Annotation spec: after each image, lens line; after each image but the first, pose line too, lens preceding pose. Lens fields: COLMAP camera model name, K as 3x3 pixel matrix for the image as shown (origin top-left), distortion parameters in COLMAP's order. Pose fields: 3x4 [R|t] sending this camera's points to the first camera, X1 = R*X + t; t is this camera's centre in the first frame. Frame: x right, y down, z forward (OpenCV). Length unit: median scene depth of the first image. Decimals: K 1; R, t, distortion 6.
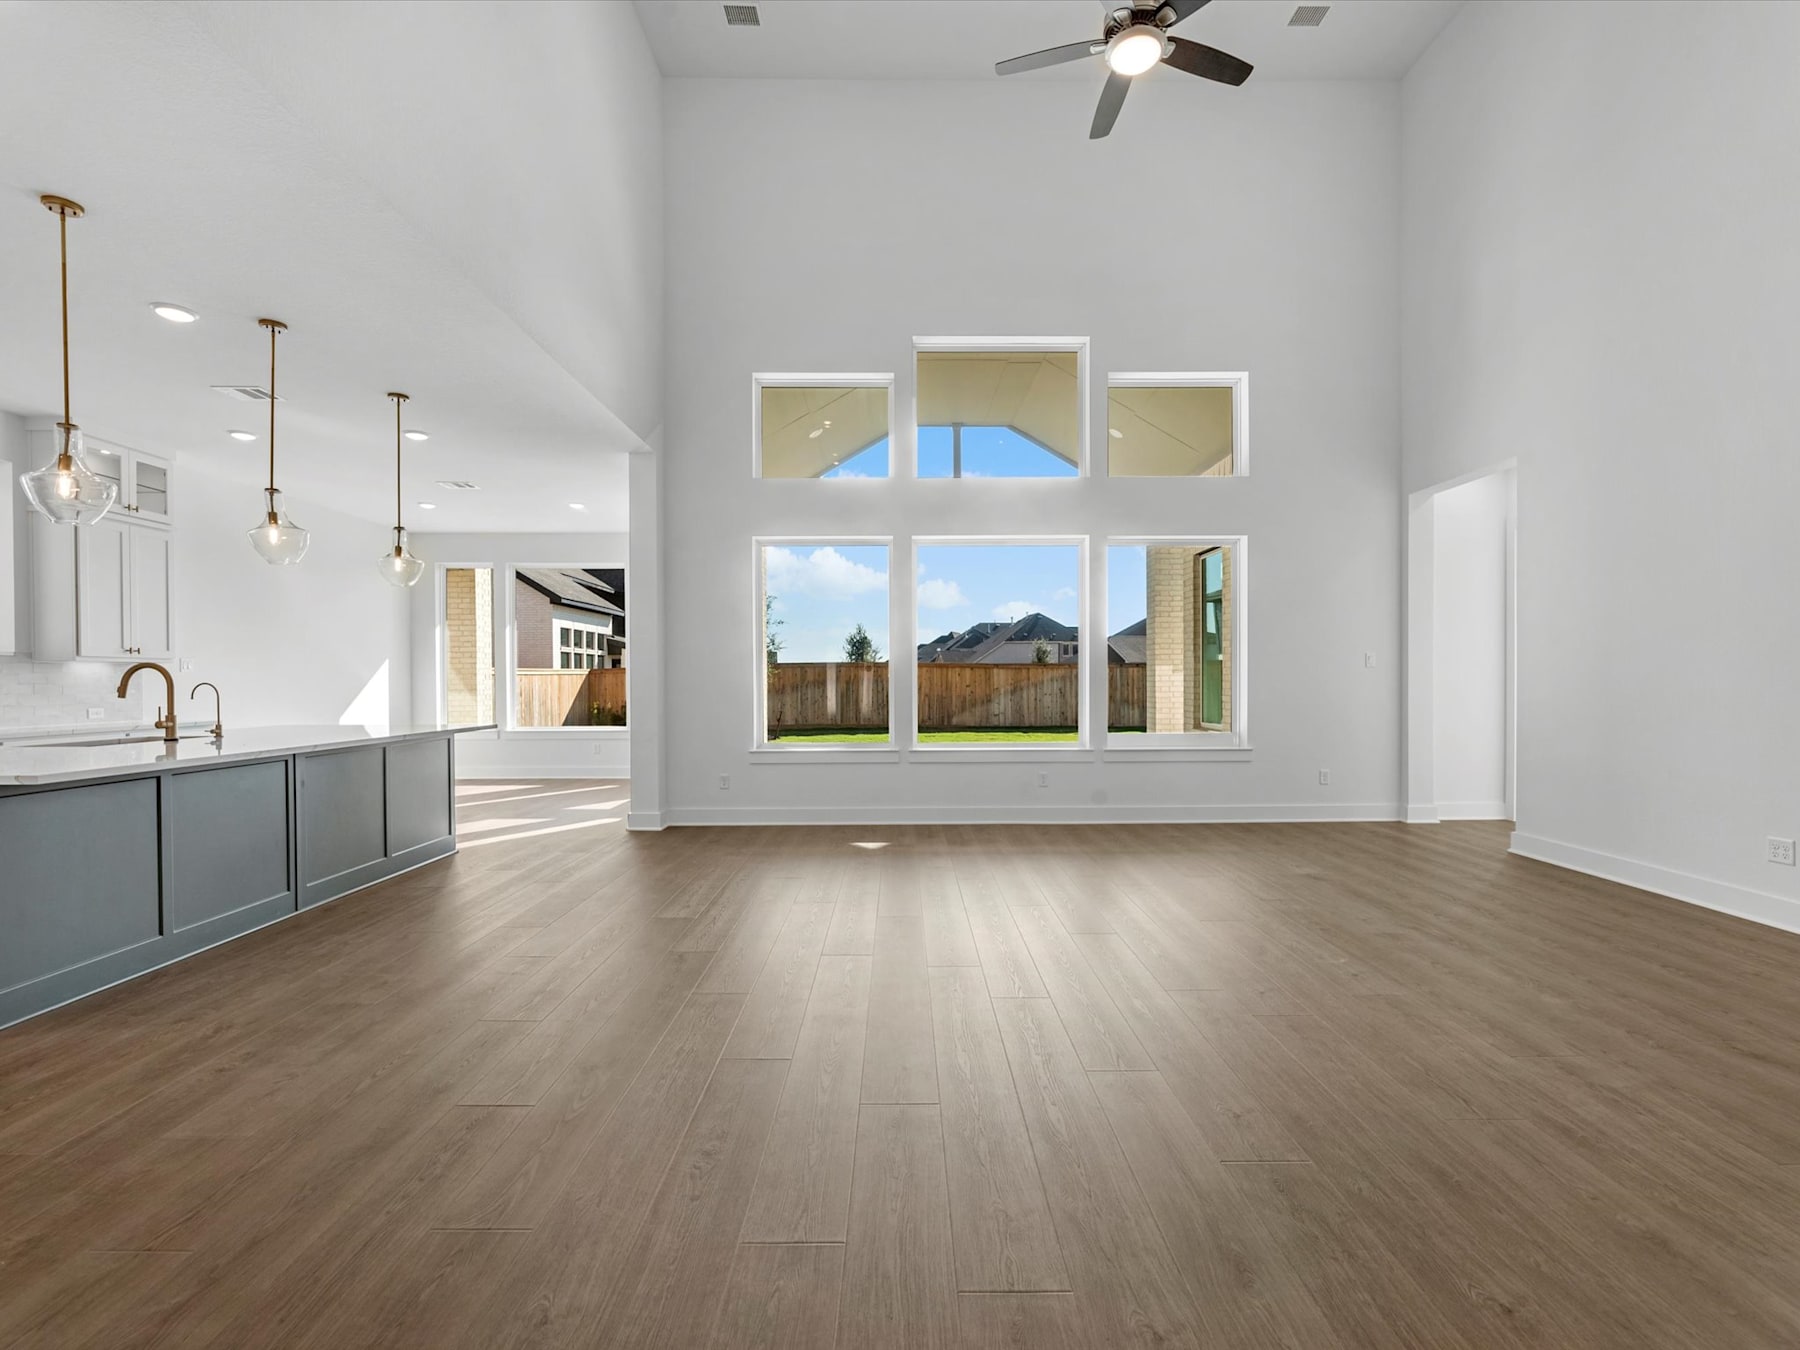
lens RADIAL K [[822.9, 0, 902.2], [0, 822.9, 681.4], [0, 0, 1]] dist [-0.002443, 0.001964]
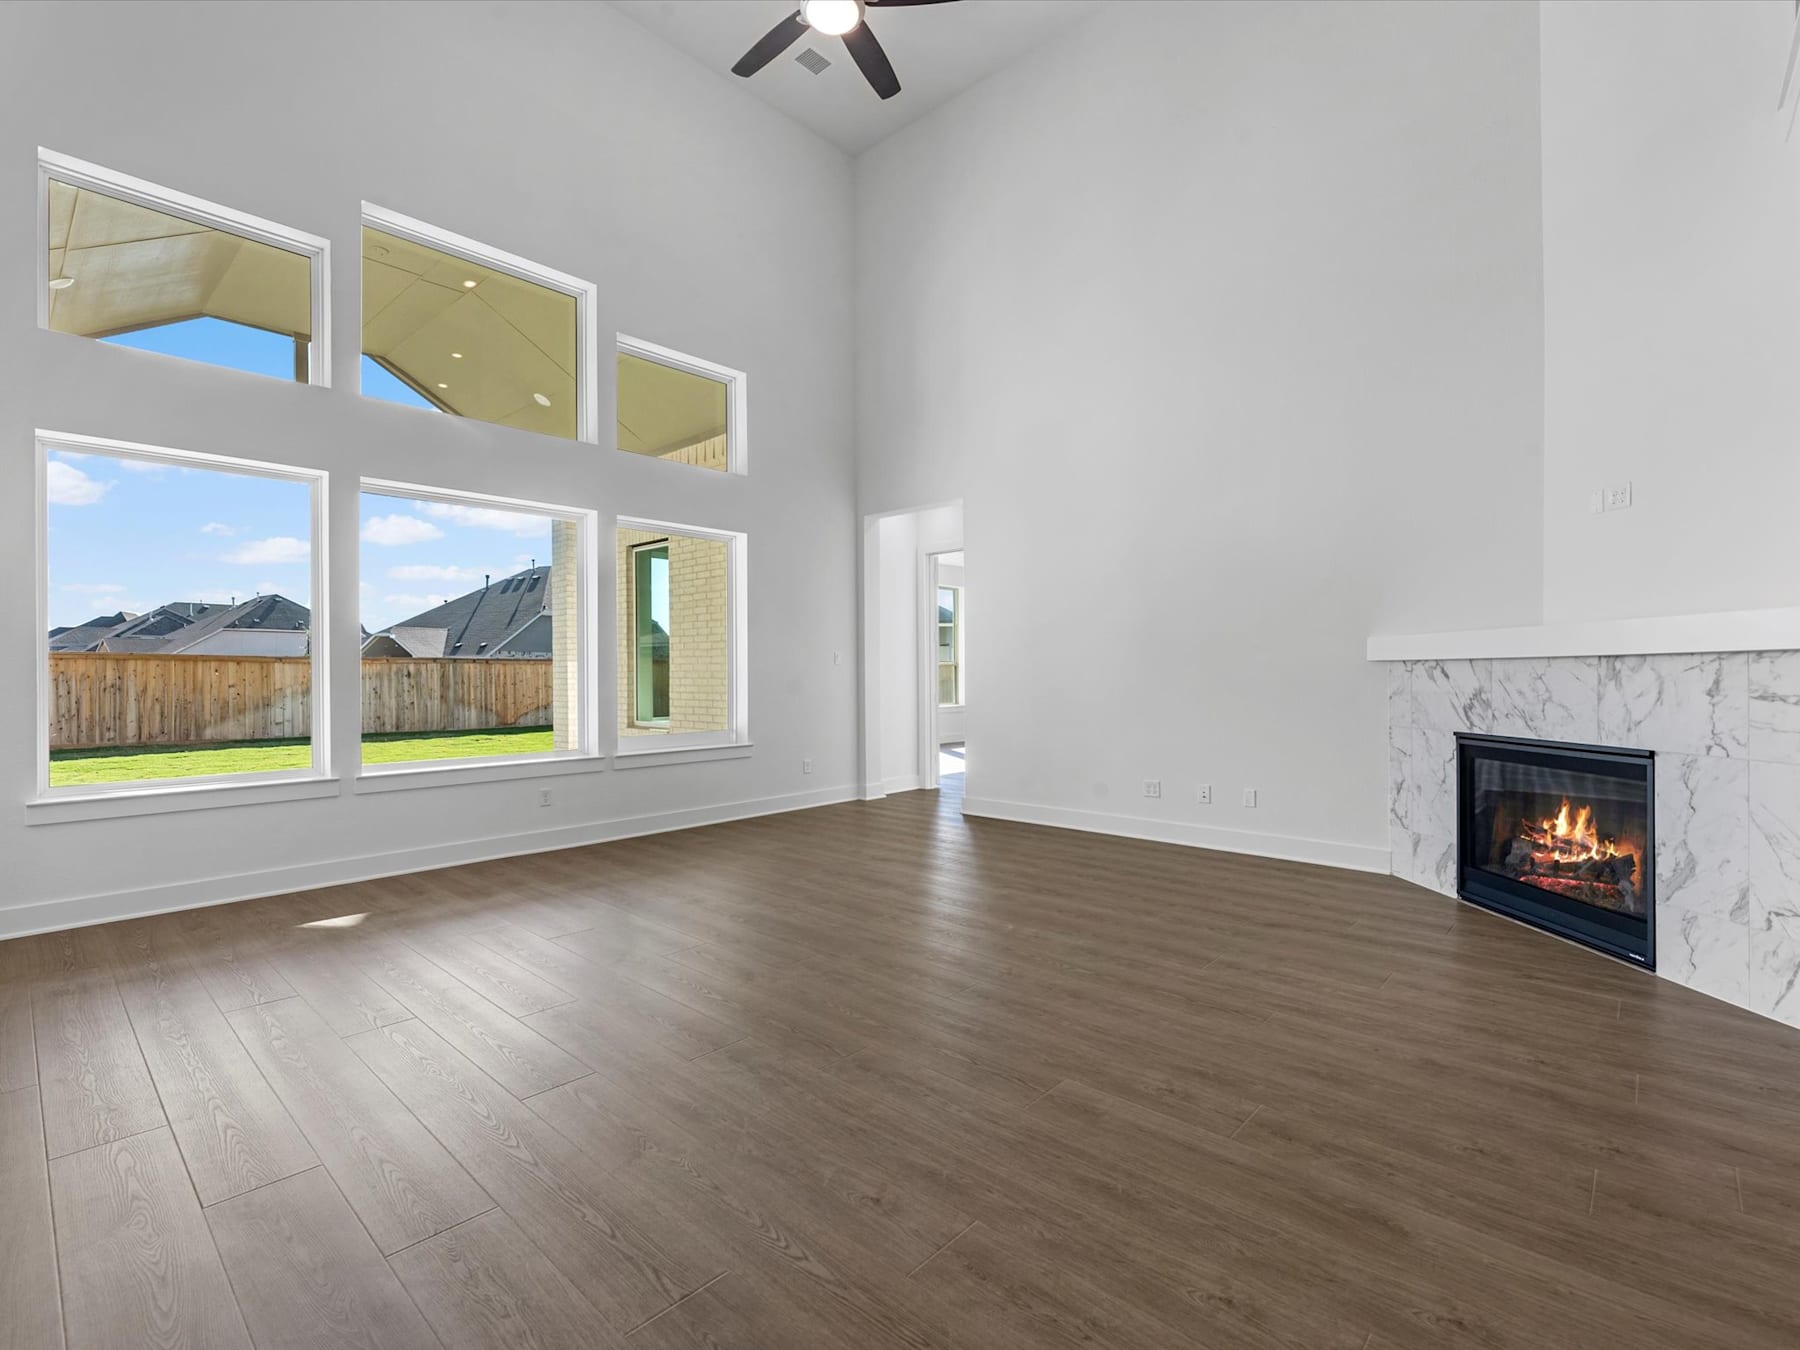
lens RADIAL K [[822.9, 0, 906.1], [0, 822.9, 674.8], [0, 0, 1]] dist [-0.002443, 0.001964]
pose [[0.682400, -0.002780, 0.730974, -0.187770], [0.005426, 0.999984, -0.001263, -0.001899], [-0.730959, 0.004828, 0.682404, 0.166071]]
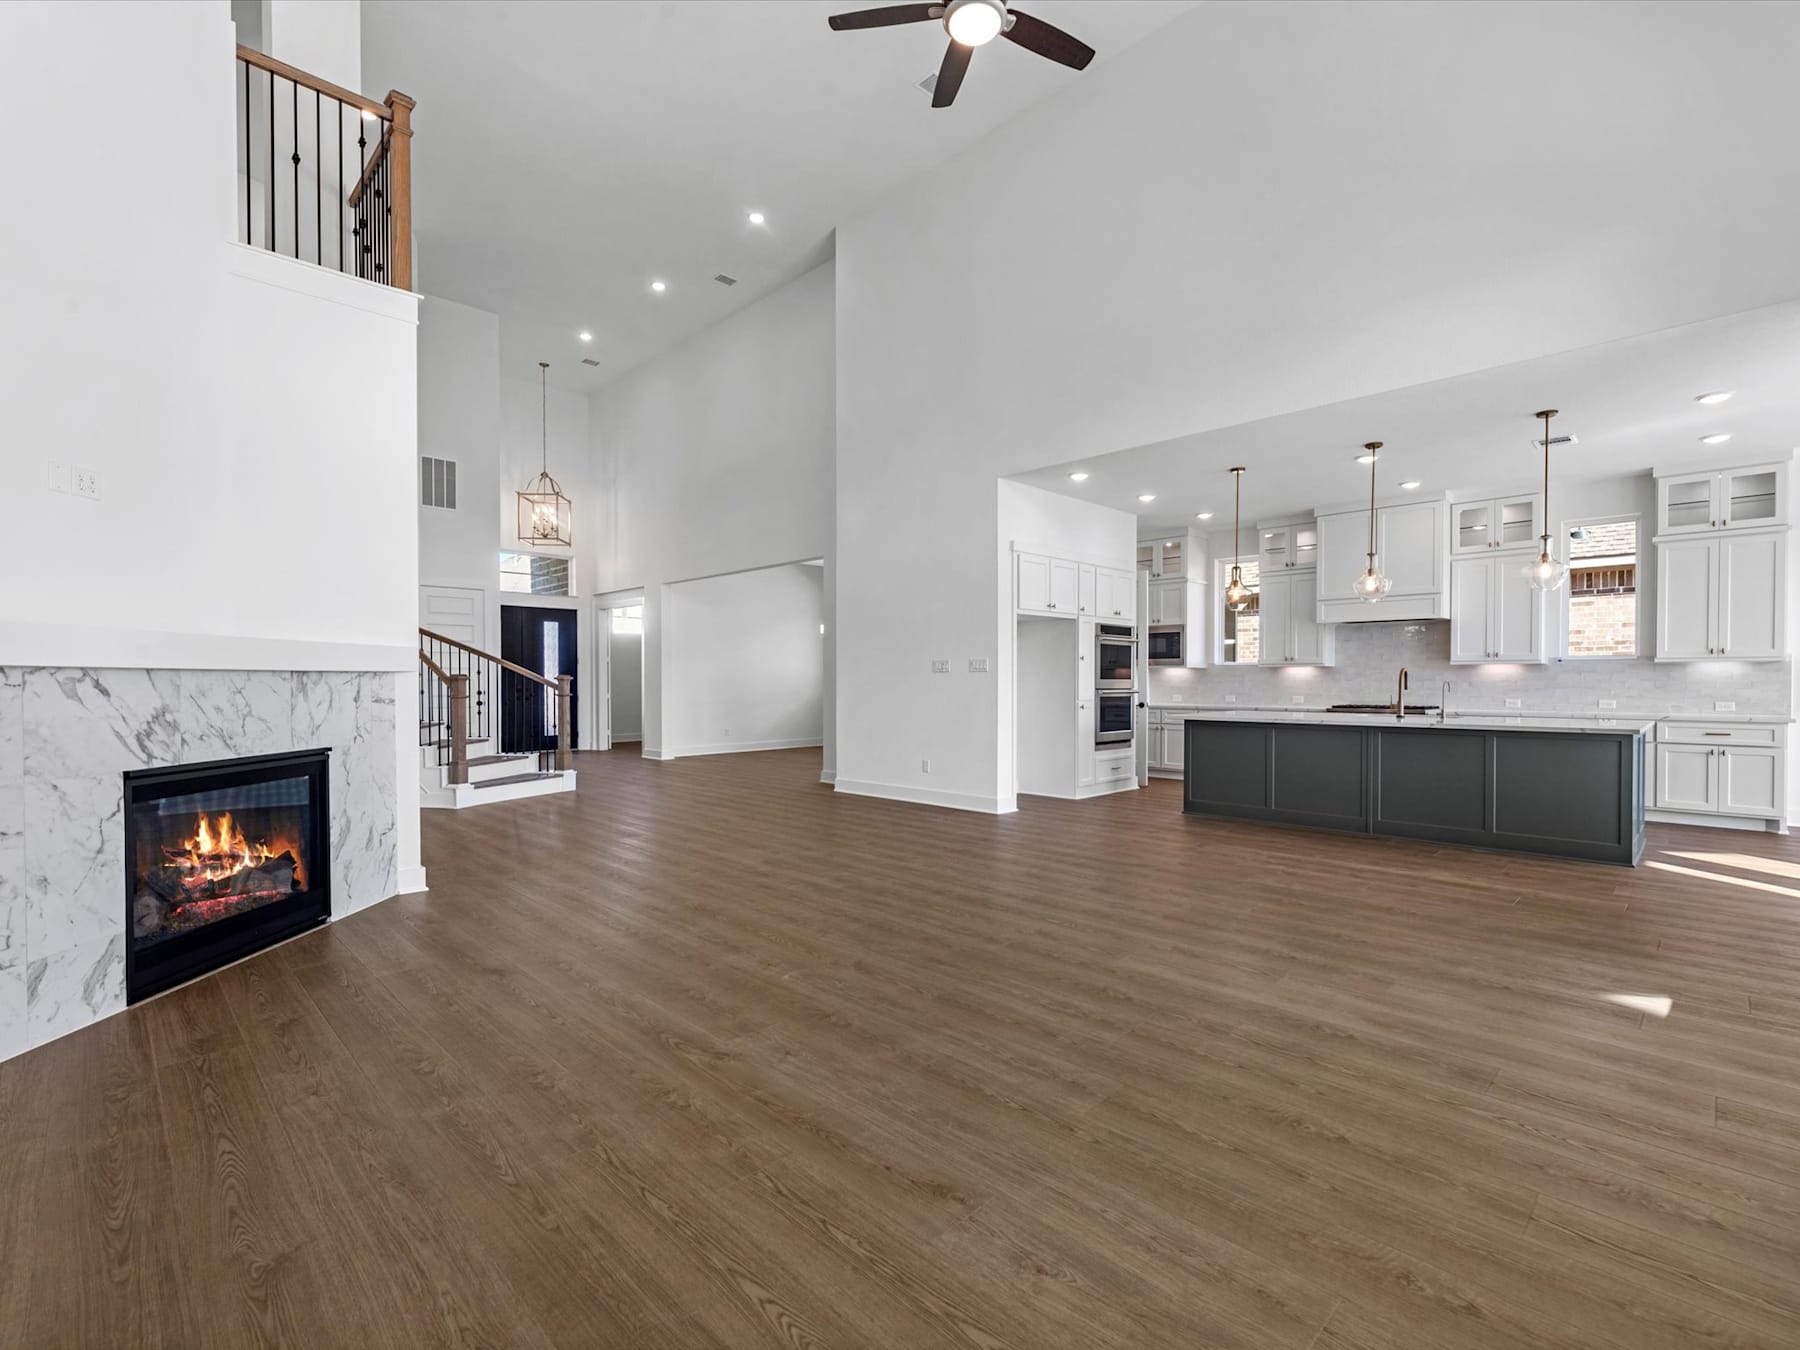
lens RADIAL K [[822.9, 0, 900.9], [0, 822.9, 683.9], [0, 0, 1]] dist [-0.002443, 0.001964]
pose [[-0.716521, 0.008475, -0.697514, 0.541373], [0.004216, 0.999961, 0.007818, -0.005552], [0.697553, 0.002661, -0.716528, 0.871297]]
